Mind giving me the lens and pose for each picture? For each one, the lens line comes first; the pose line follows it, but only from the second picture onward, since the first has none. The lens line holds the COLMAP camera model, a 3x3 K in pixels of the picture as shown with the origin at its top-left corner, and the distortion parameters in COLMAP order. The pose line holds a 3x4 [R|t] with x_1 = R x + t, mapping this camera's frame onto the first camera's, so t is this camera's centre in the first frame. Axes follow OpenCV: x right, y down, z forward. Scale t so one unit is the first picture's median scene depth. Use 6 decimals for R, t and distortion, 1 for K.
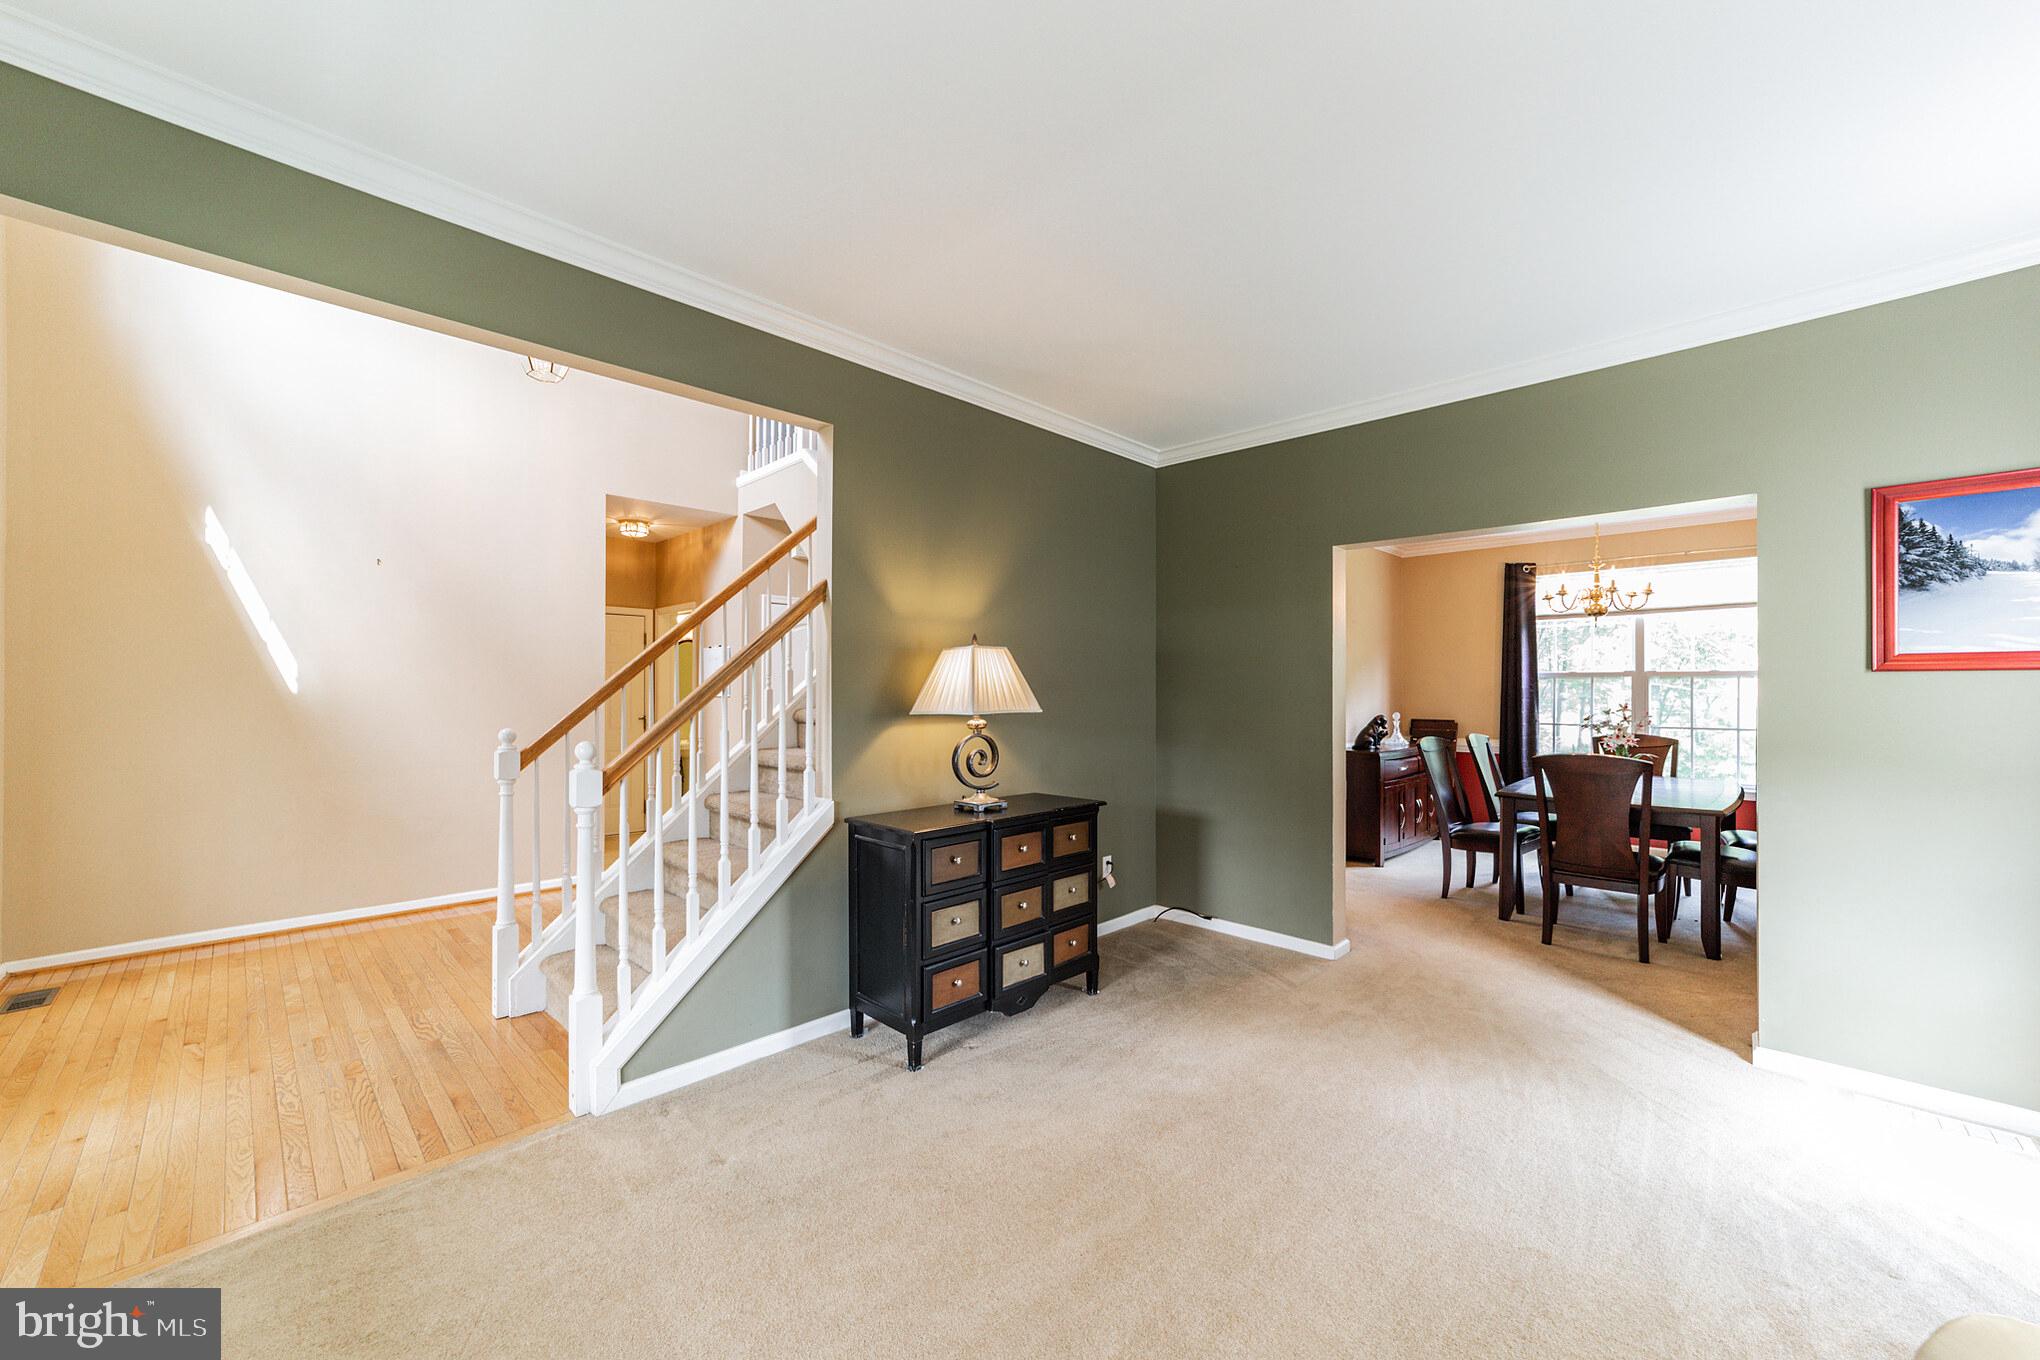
lens RADIAL K [[787.3, 0, 1007.4], [0, 787.3, 682.5], [0, 0, 1]] dist [-0.011477, 0.003458]
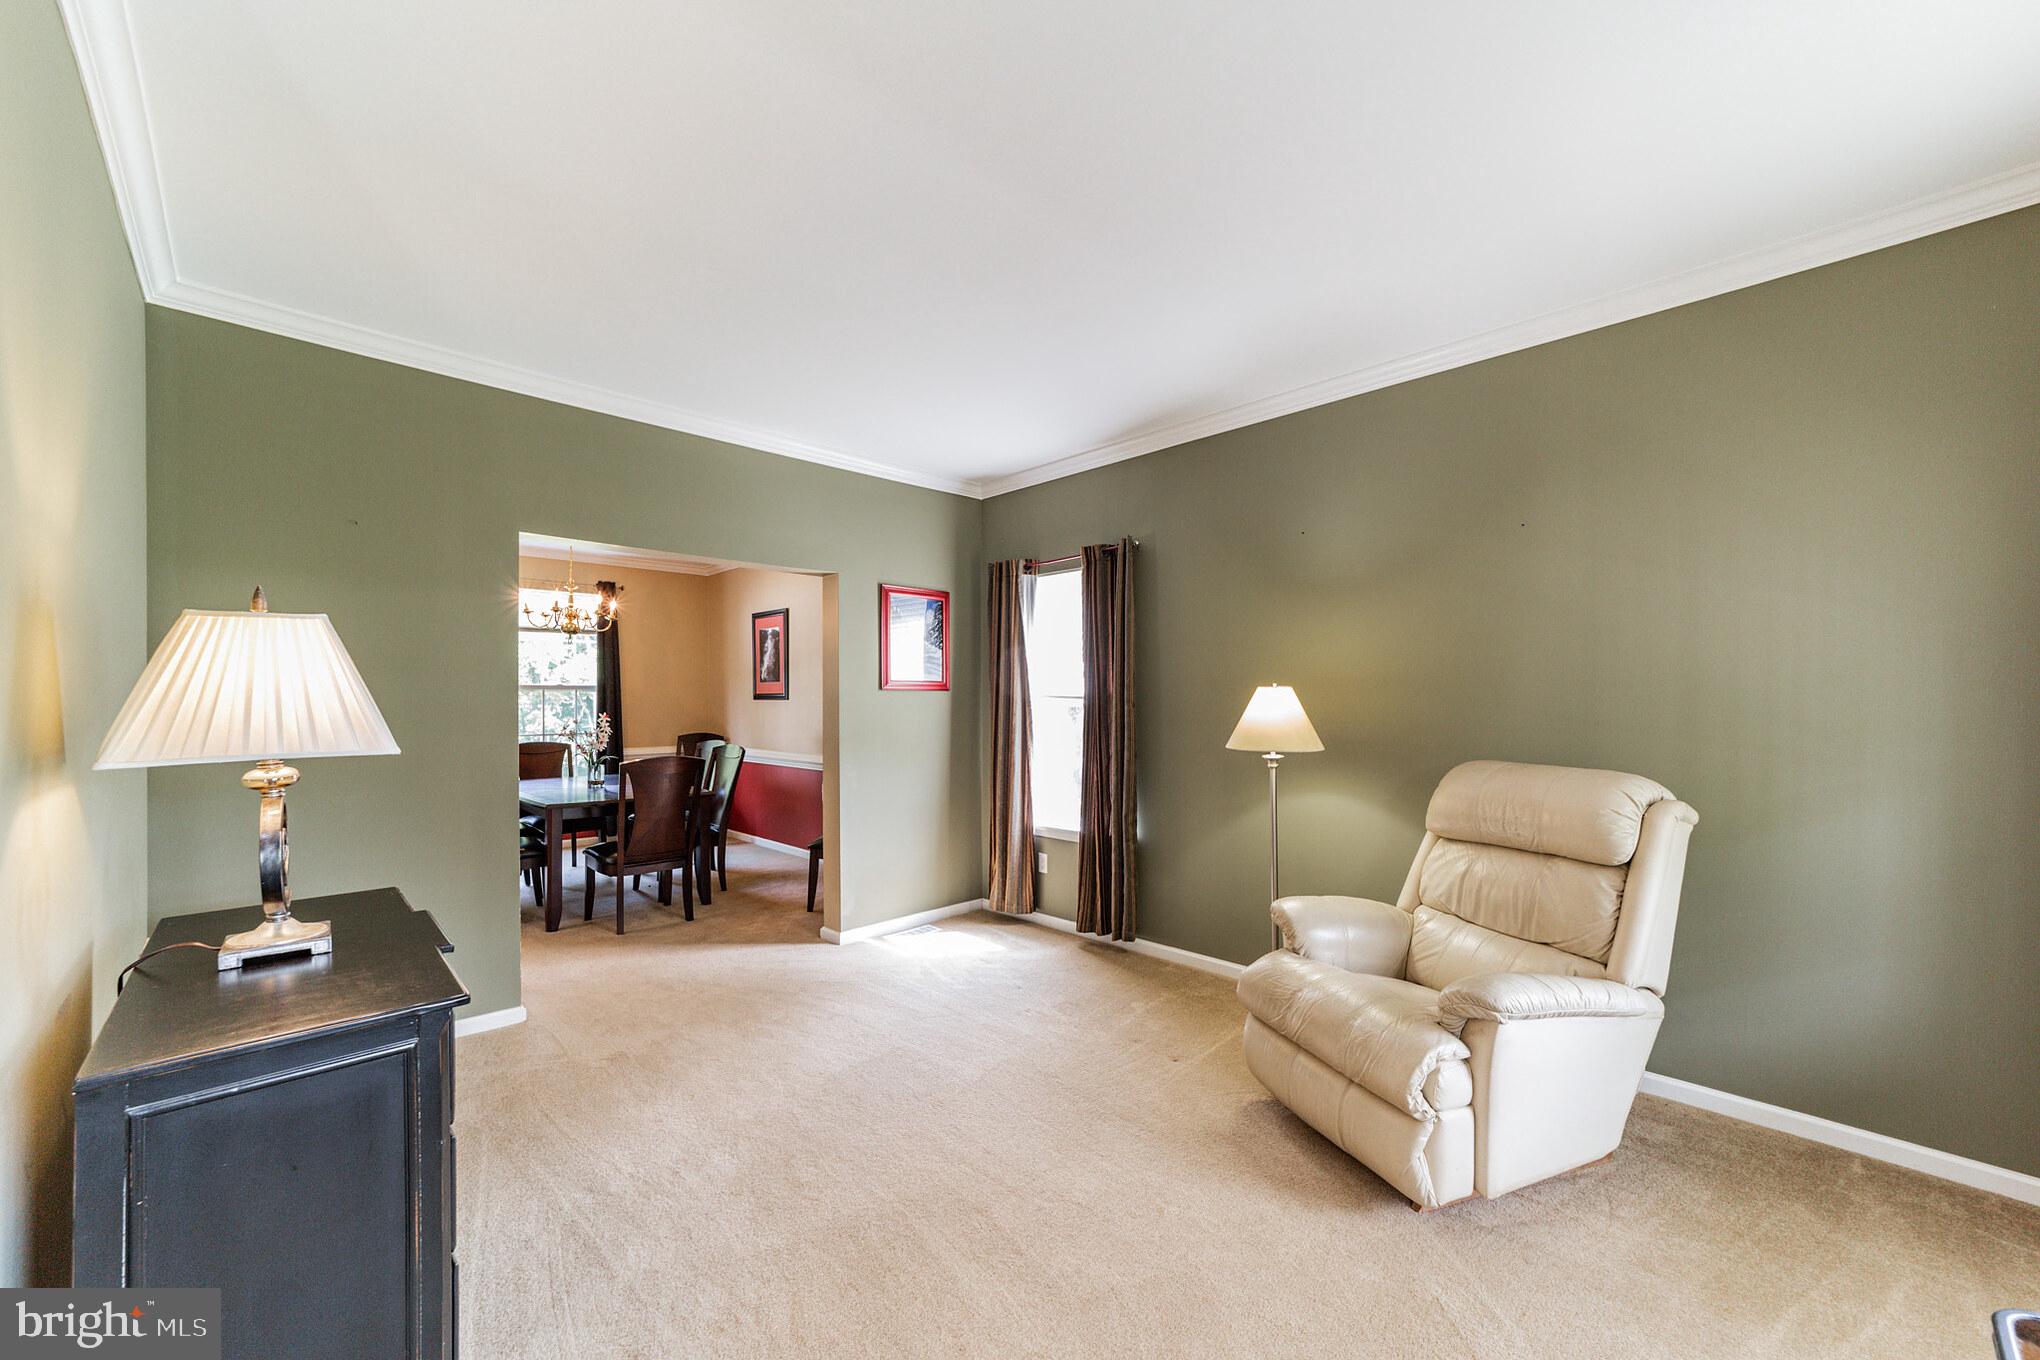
lens RADIAL K [[787.3, 0, 1033.4], [0, 787.3, 697.3], [0, 0, 1]] dist [-0.011477, 0.003458]
pose [[-0.003406, 0.000037, 0.999994, -0.371816], [-0.009509, 0.999955, -0.000069, -0.002342], [-0.999949, -0.009509, -0.003405, 0.390082]]
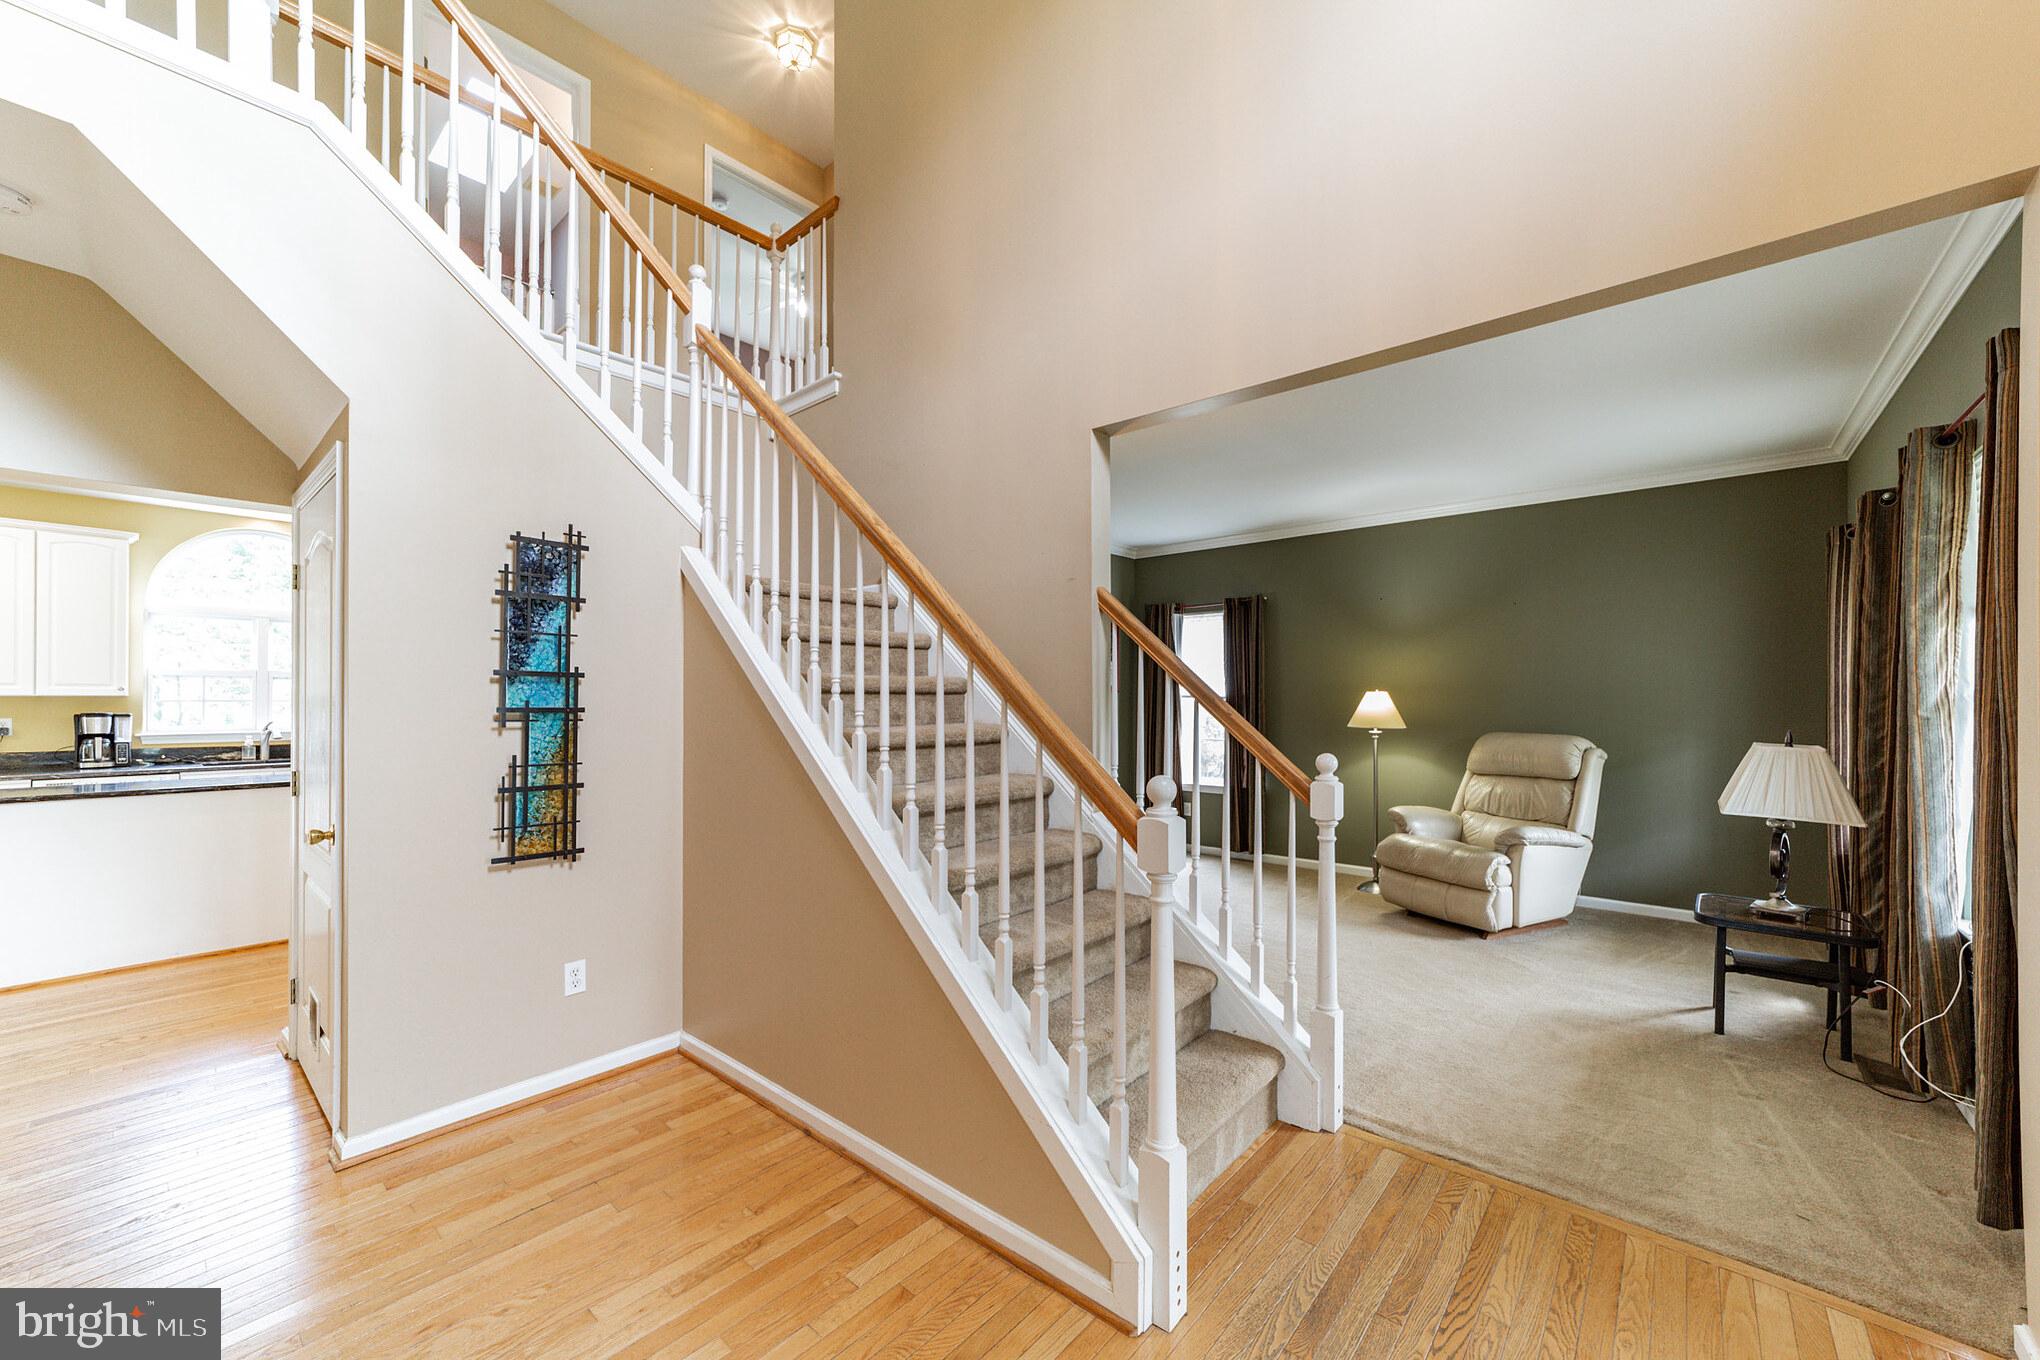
lens RADIAL K [[787.3, 0, 1033.6], [0, 787.3, 695.8], [0, 0, 1]] dist [-0.011477, 0.003458]
pose [[-0.091610, -0.000995, 0.995794, -0.870113], [-0.010785, 0.999942, 0.000007, -0.001368], [-0.995737, -0.010739, -0.091616, 0.846032]]
